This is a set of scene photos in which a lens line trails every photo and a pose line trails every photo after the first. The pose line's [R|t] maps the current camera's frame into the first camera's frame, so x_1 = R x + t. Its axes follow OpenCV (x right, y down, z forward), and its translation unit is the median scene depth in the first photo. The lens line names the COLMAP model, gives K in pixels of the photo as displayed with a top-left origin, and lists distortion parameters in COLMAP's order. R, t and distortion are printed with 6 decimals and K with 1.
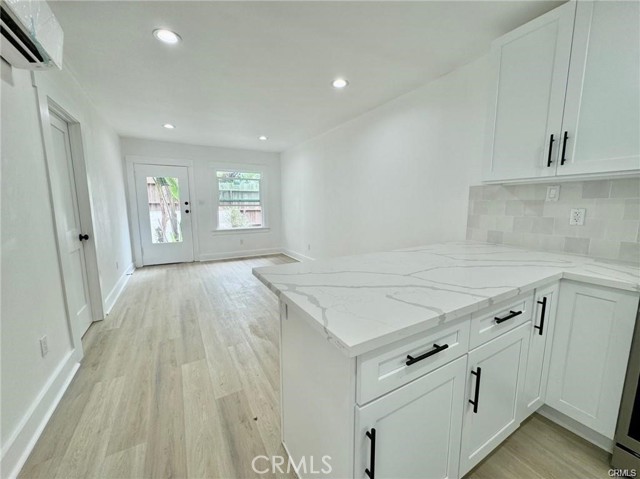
lens RADIAL K [[255.0, 0, 319.8], [0, 255.0, 238.3], [0, 0, 1]] dist [-0.006080, 0.002025]
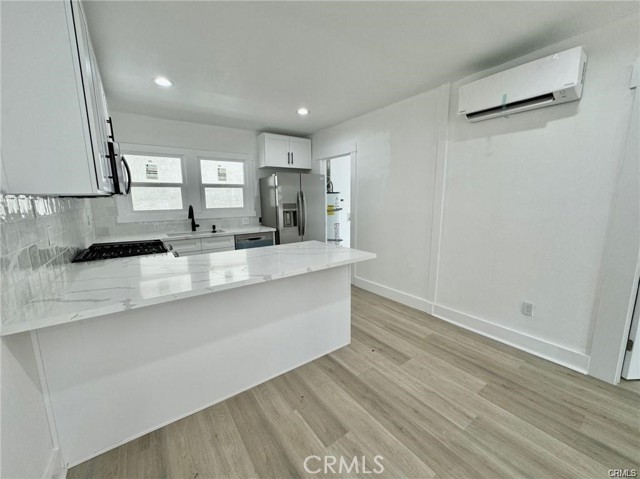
lens RADIAL K [[255.0, 0, 320.5], [0, 255.0, 237.3], [0, 0, 1]] dist [-0.006080, 0.002025]
pose [[-0.994284, 0.031559, -0.101994, 0.156458], [0.001292, 0.958798, 0.284086, -0.298375], [0.106757, 0.282330, -0.953359, 1.760757]]
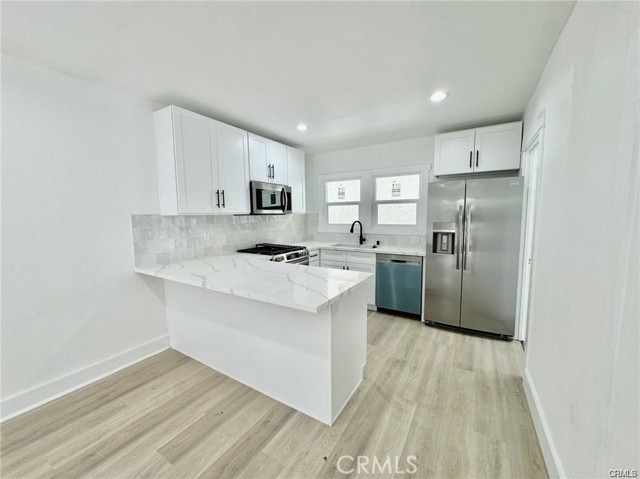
lens RADIAL K [[255.0, 0, 320.5], [0, 255.0, 237.5], [0, 0, 1]] dist [-0.006080, 0.002025]
pose [[-0.481823, -0.069962, 0.873471, -0.812857], [0.130043, 0.980061, 0.150234, -0.209724], [-0.866566, 0.185974, -0.463117, 1.030759]]
